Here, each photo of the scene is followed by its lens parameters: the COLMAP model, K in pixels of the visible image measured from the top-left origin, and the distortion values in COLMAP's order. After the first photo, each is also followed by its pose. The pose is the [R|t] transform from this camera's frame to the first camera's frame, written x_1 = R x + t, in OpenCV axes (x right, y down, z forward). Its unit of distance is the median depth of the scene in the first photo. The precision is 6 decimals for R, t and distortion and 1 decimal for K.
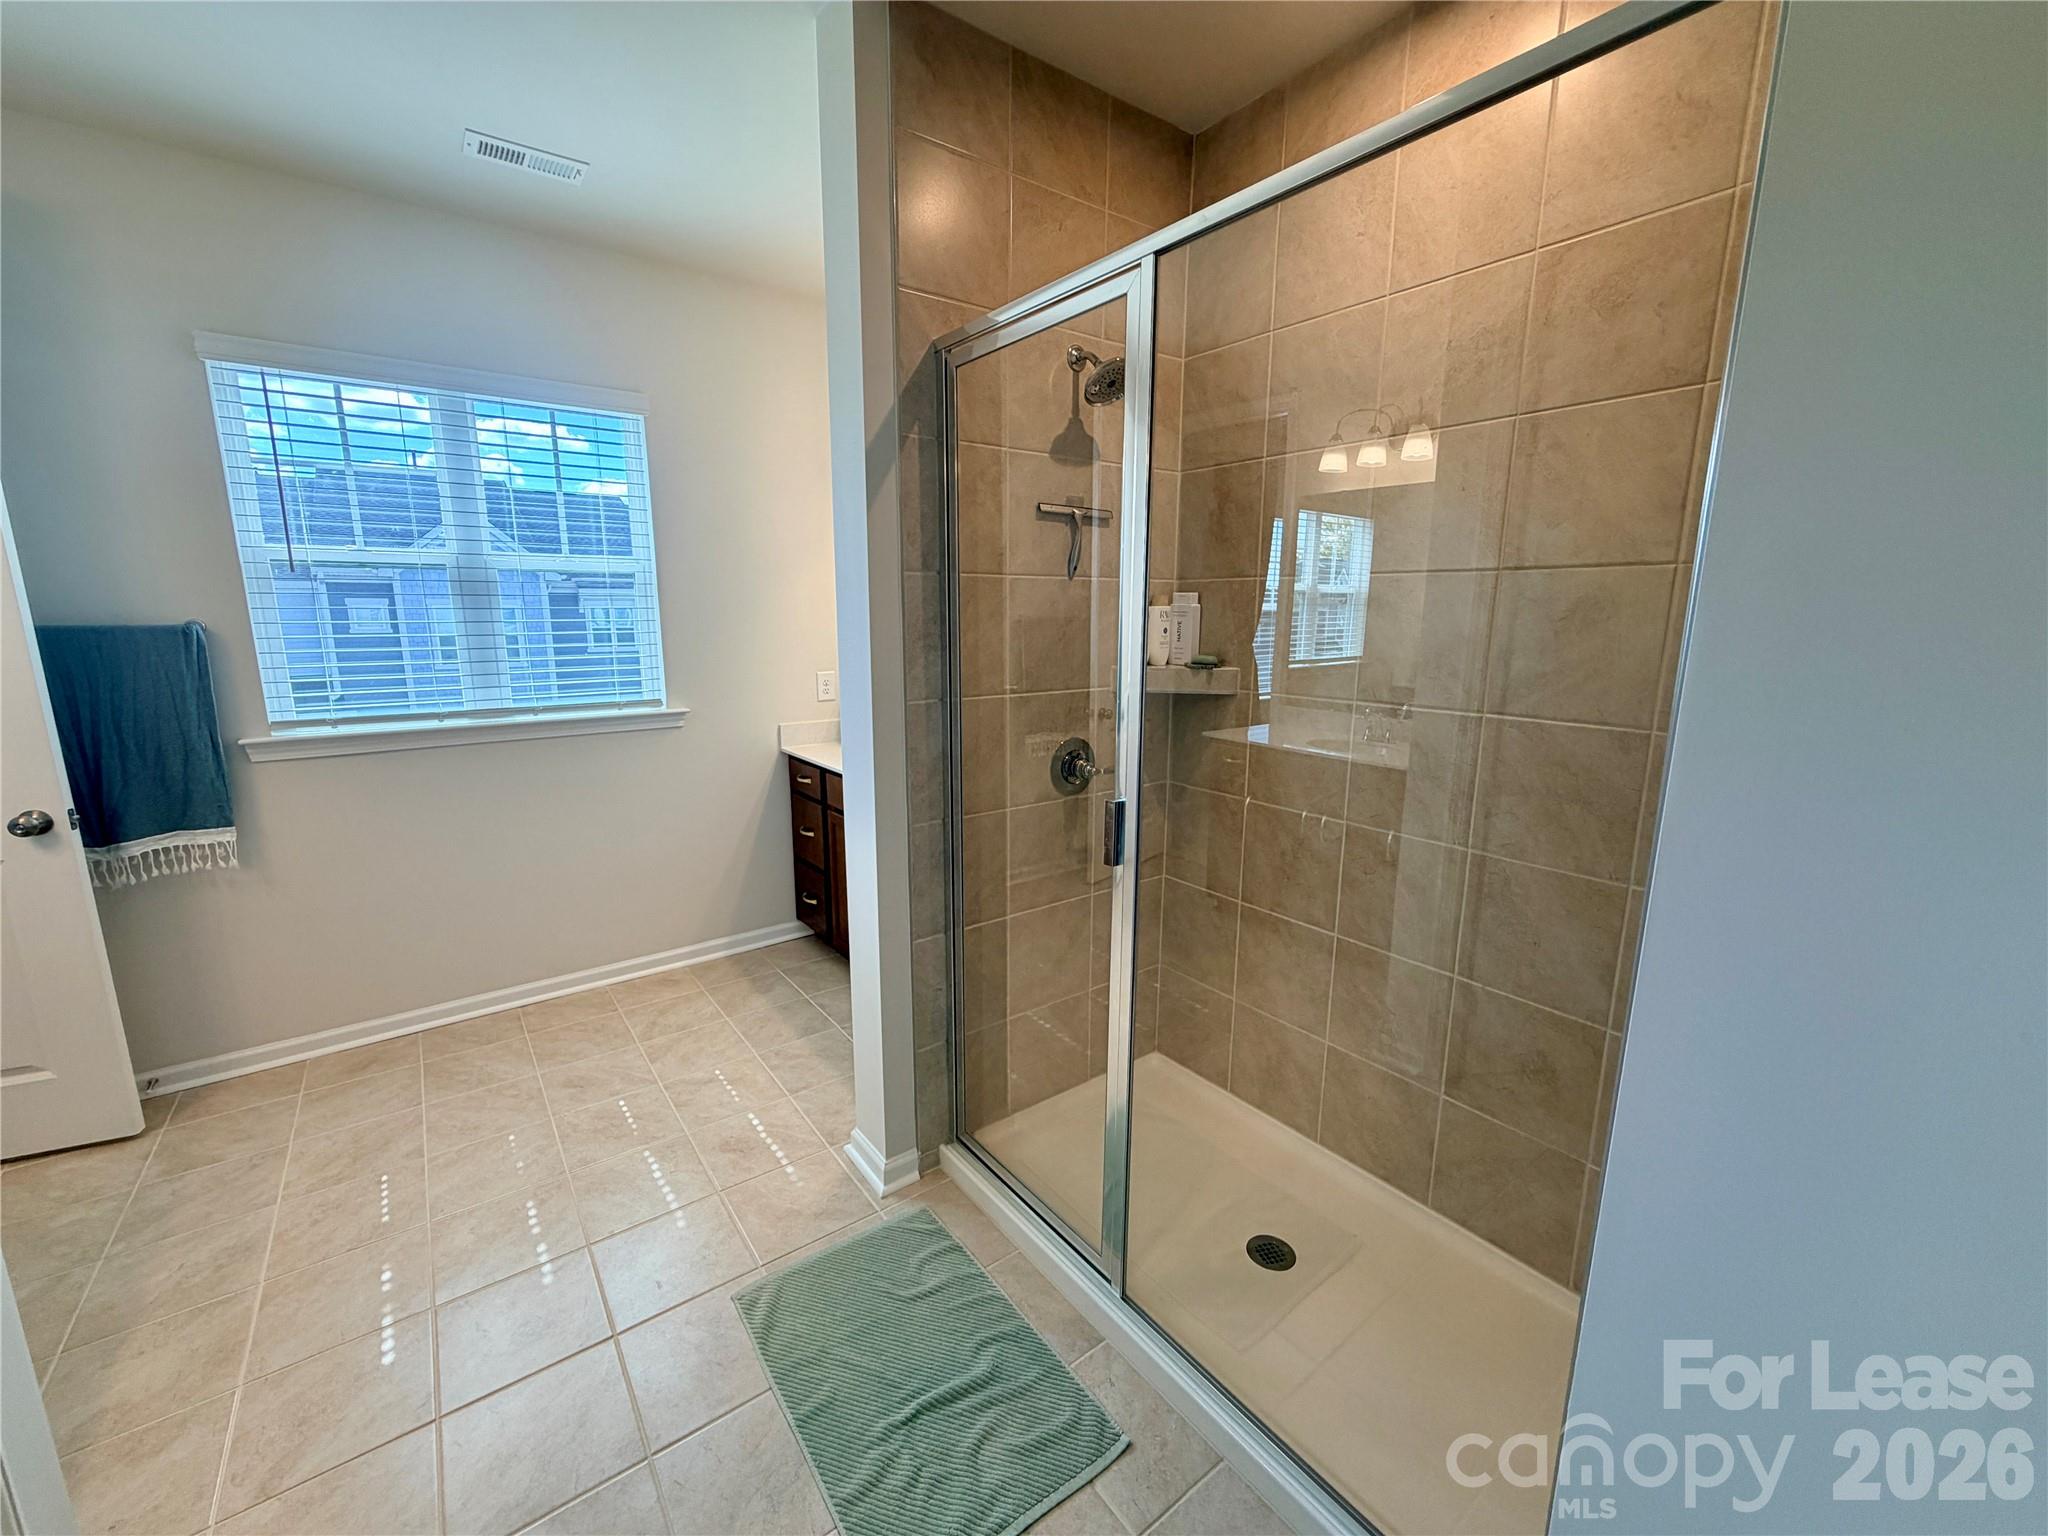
lens RADIAL K [[816.2, 0, 1007.5], [0, 816.2, 767.8], [0, 0, 1]] dist [0.000835, 0.000009]
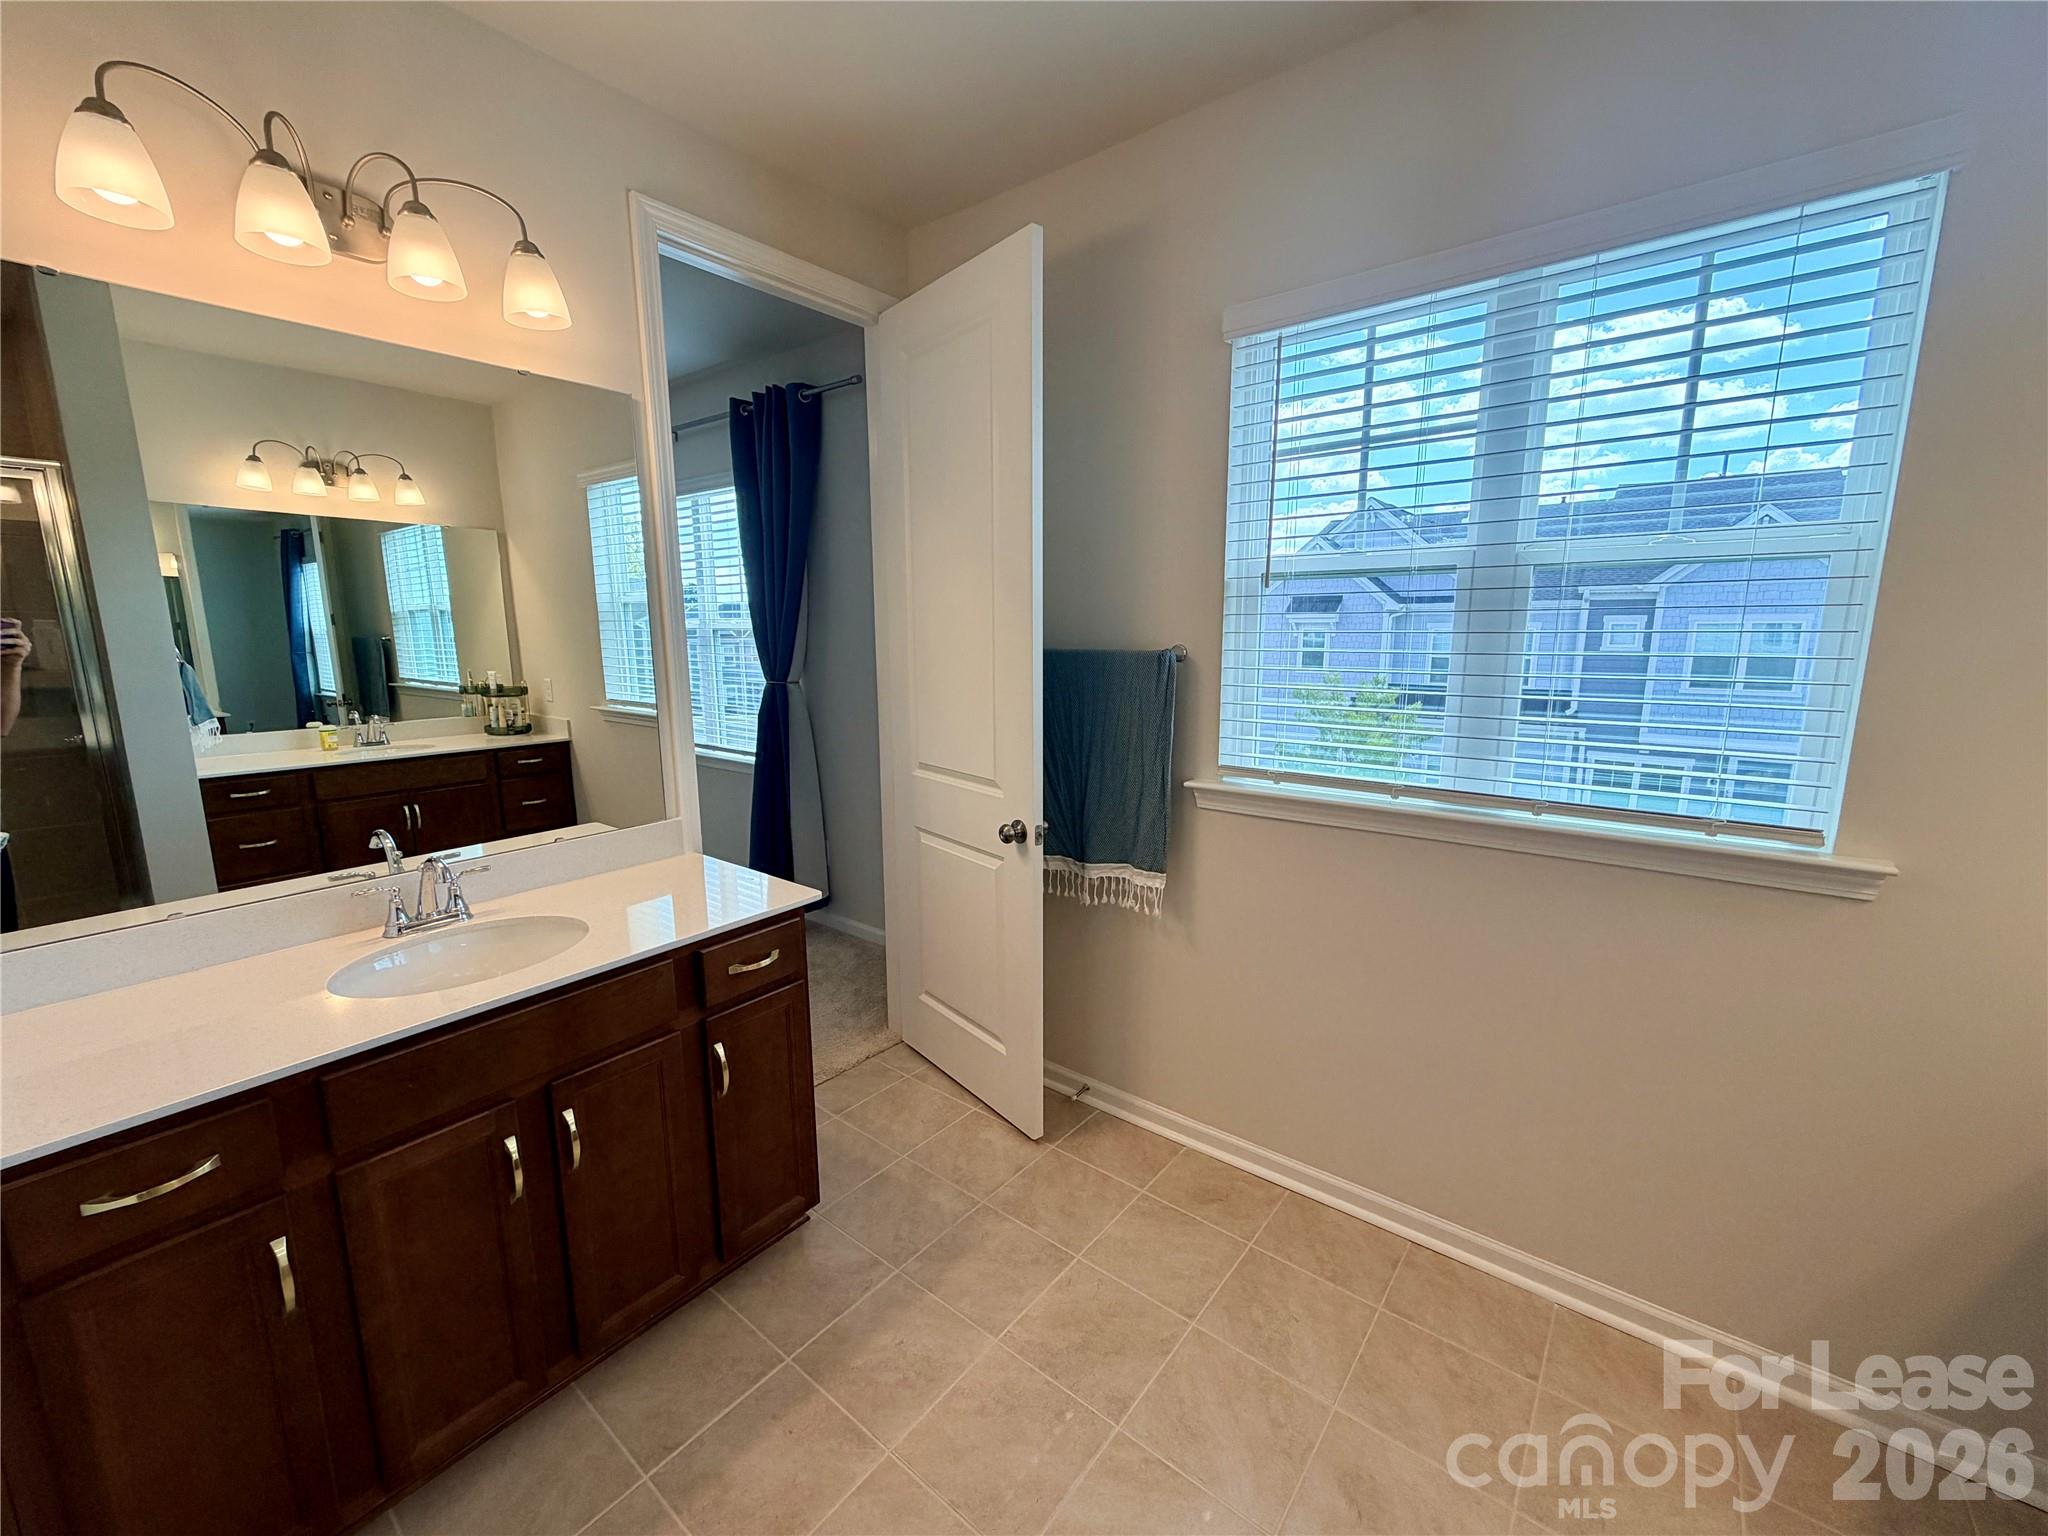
lens RADIAL K [[816.2, 0, 1026.7], [0, 816.2, 769.8], [0, 0, 1]] dist [0.000835, 0.000009]
pose [[0.263587, 0.164133, -0.950569, -0.151796], [-0.181376, 0.976275, 0.118277, -0.120900], [0.947431, 0.141234, 0.287104, 0.590397]]
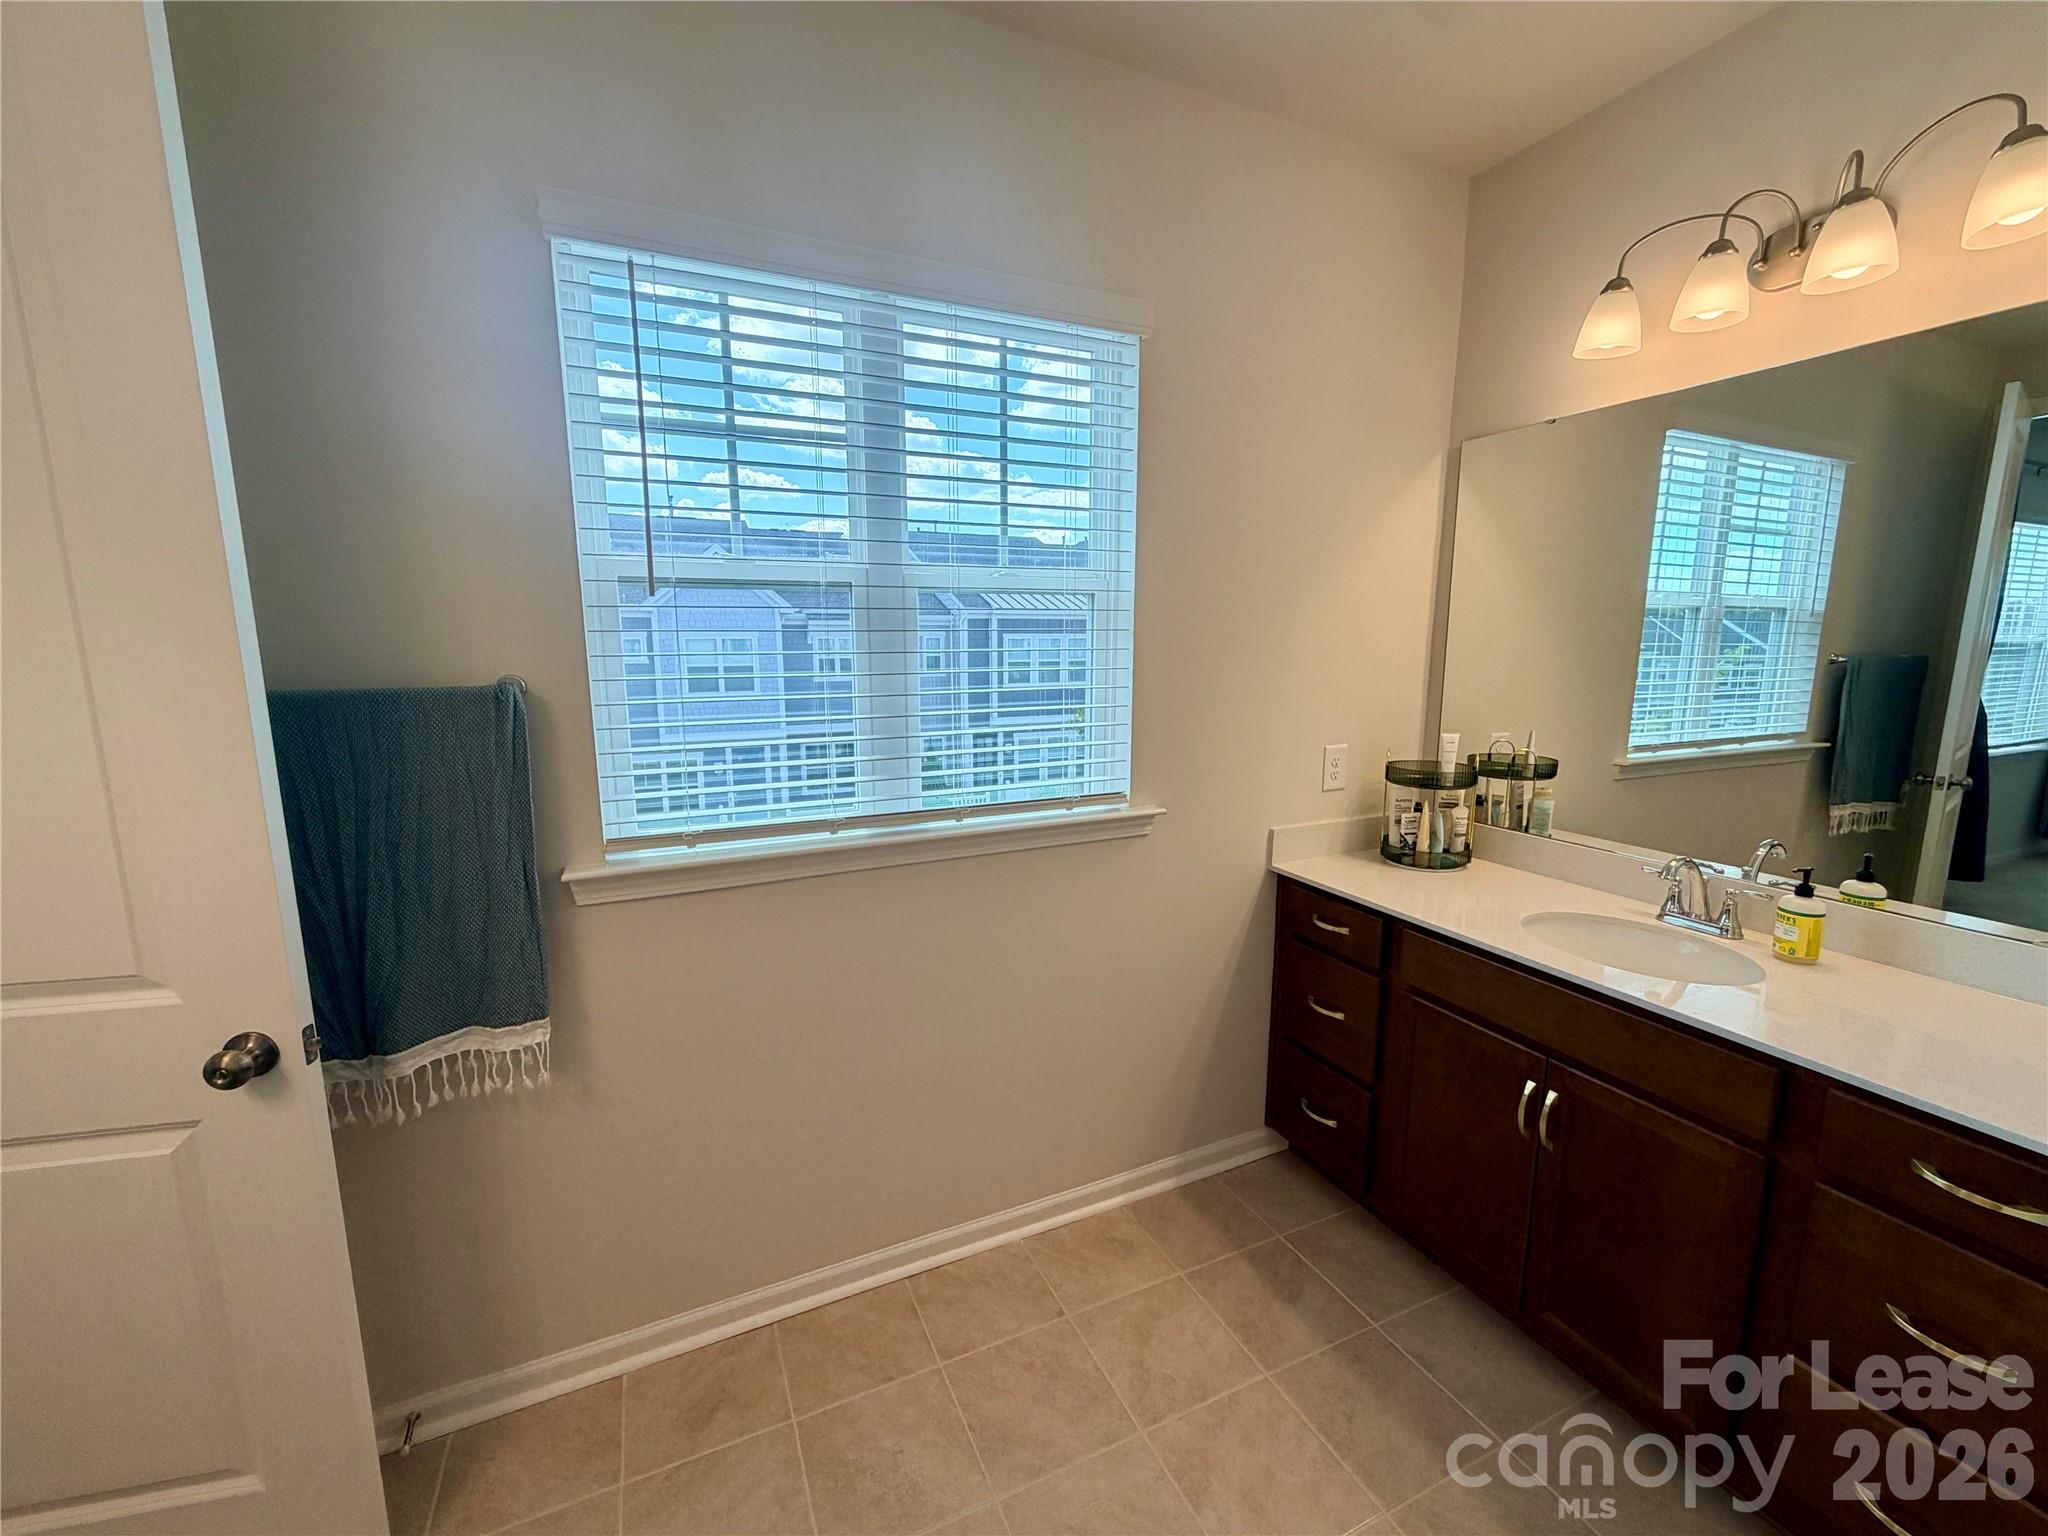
lens RADIAL K [[816.2, 0, 1008.2], [0, 816.2, 769.3], [0, 0, 1]] dist [0.000835, 0.000009]
pose [[0.976727, 0.029269, -0.212478, -0.502116], [-0.036052, 0.998954, -0.028118, -0.107413], [0.211433, 0.035124, 0.976761, 0.486263]]
